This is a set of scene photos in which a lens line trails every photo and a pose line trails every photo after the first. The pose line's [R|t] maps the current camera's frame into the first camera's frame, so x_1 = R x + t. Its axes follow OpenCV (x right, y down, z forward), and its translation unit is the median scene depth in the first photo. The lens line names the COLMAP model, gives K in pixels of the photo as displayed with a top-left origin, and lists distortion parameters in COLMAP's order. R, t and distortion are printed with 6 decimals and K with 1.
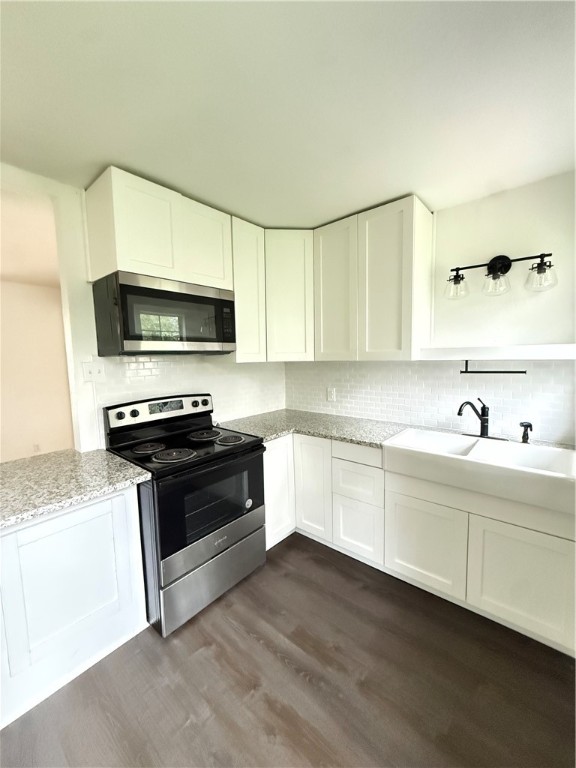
lens RADIAL K [[306.0, 0, 286.5], [0, 306.0, 382.9], [0, 0, 1]] dist [0.000488, -0.000134]
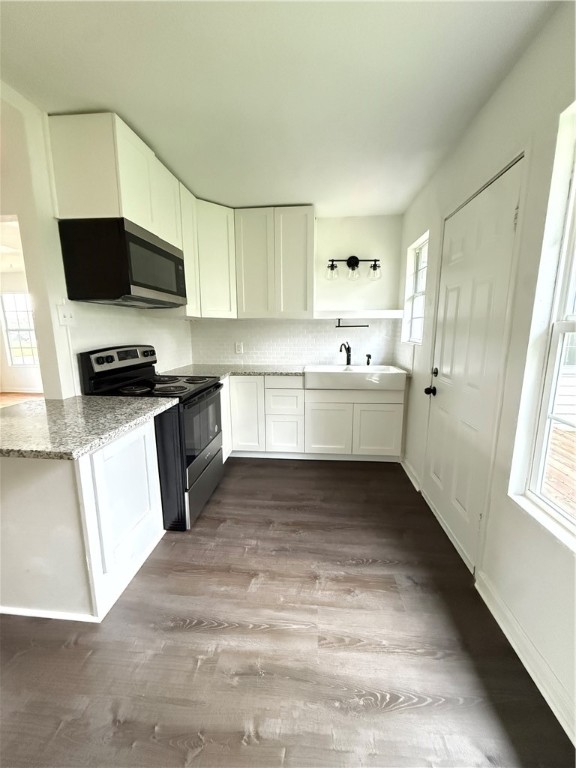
lens RADIAL K [[306.0, 0, 286.5], [0, 306.0, 382.9], [0, 0, 1]] dist [0.000488, -0.000134]
pose [[0.818147, -0.081288, 0.569234, -0.617100], [0.038314, 0.995464, 0.087088, 0.115248], [-0.573731, -0.049441, 0.817550, -0.192082]]
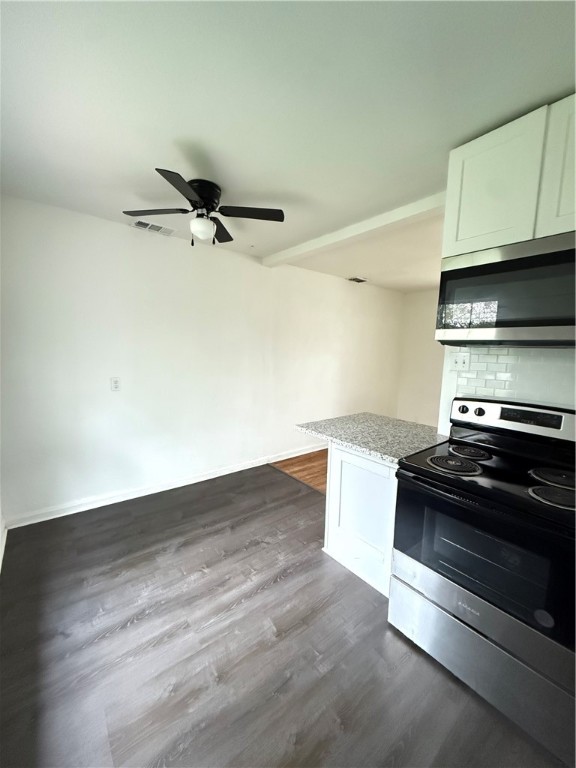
lens RADIAL K [[309.1, 0, 289.1], [0, 309.1, 381.4], [0, 0, 1]] dist [0.001254, 0.000165]
pose [[-0.191133, 0.120797, -0.974103, 0.478667], [-0.113021, 0.983089, 0.144088, -0.054822], [0.975036, 0.137634, -0.174248, 0.623899]]
